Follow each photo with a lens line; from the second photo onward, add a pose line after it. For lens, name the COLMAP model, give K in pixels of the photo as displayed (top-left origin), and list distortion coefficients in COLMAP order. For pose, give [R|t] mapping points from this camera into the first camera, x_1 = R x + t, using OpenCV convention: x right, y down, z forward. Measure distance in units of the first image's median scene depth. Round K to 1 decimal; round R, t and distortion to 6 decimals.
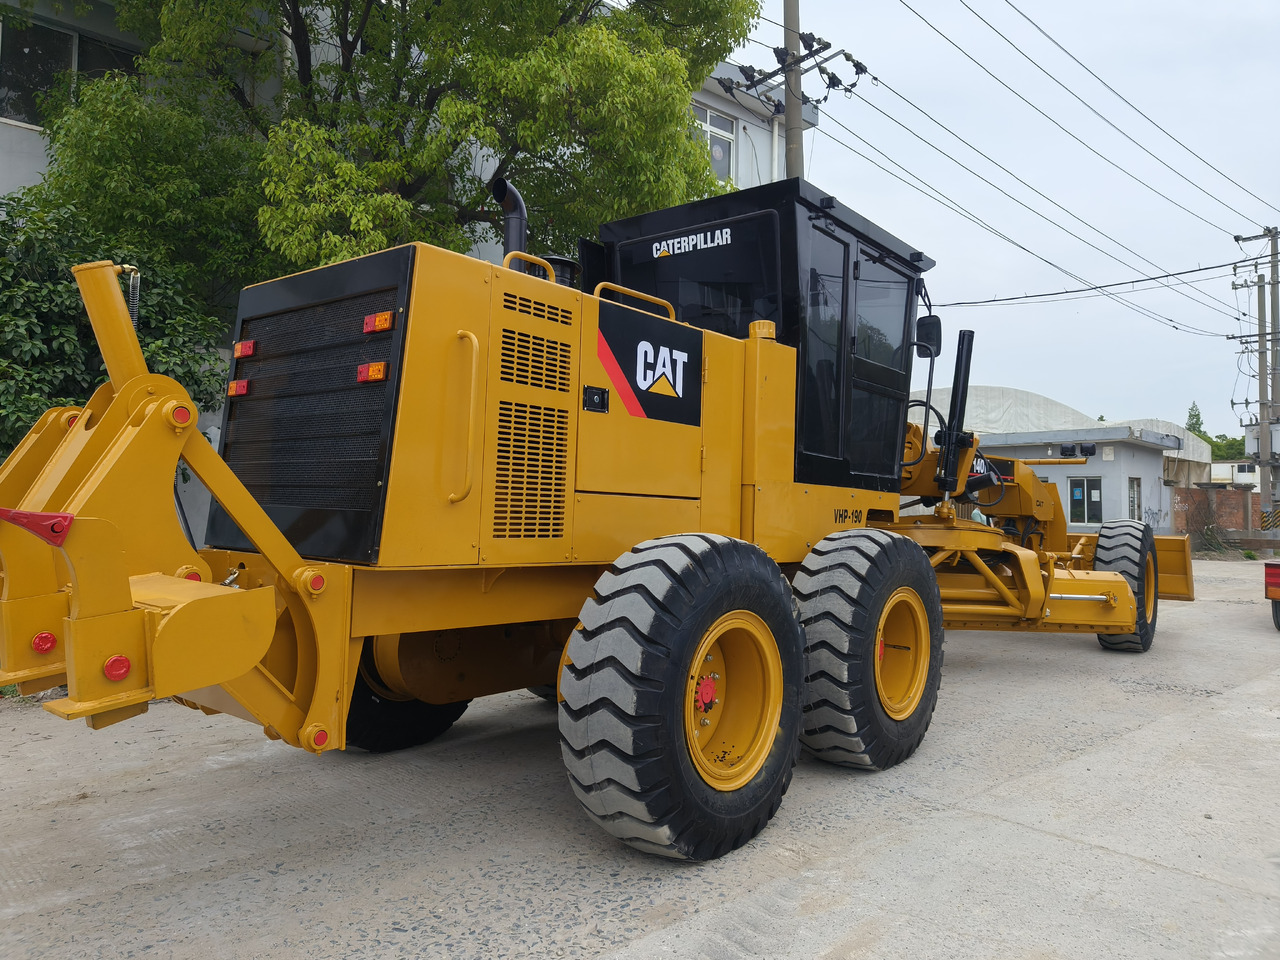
lens RADIAL K [[945.7, 0, 616.9], [0, 945.7, 482.9], [0, 0, 1]] dist [0.014992, -0.004897]
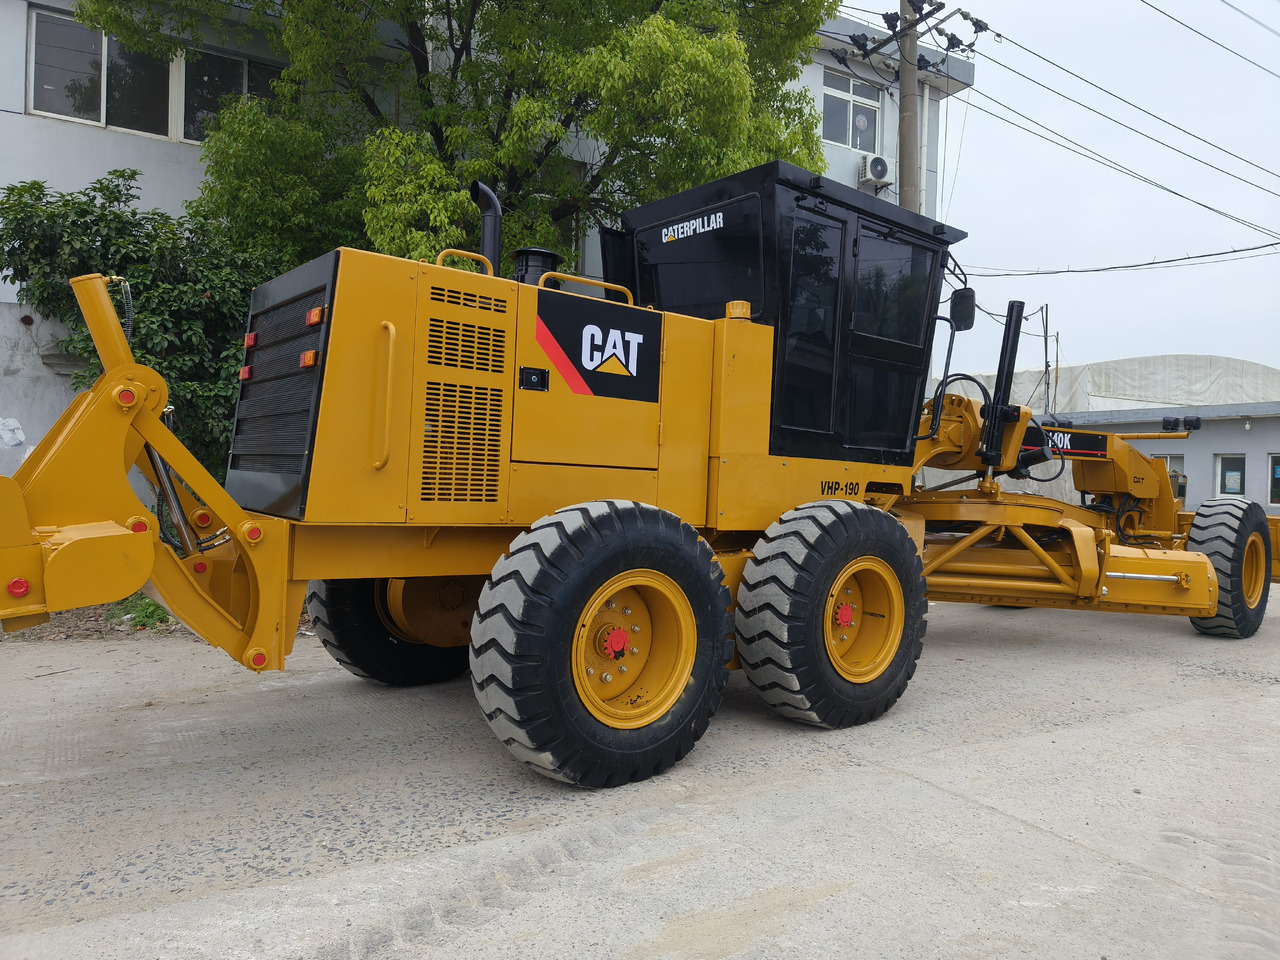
lens RADIAL K [[945.7, 0, 666.7], [0, 945.7, 499.8], [0, 0, 1]] dist [0.014992, -0.004897]
pose [[0.978517, 0.013923, -0.205698, 0.323073], [-0.004995, 0.999025, 0.043859, 0.004009], [0.206108, -0.041890, 0.977632, -0.059575]]
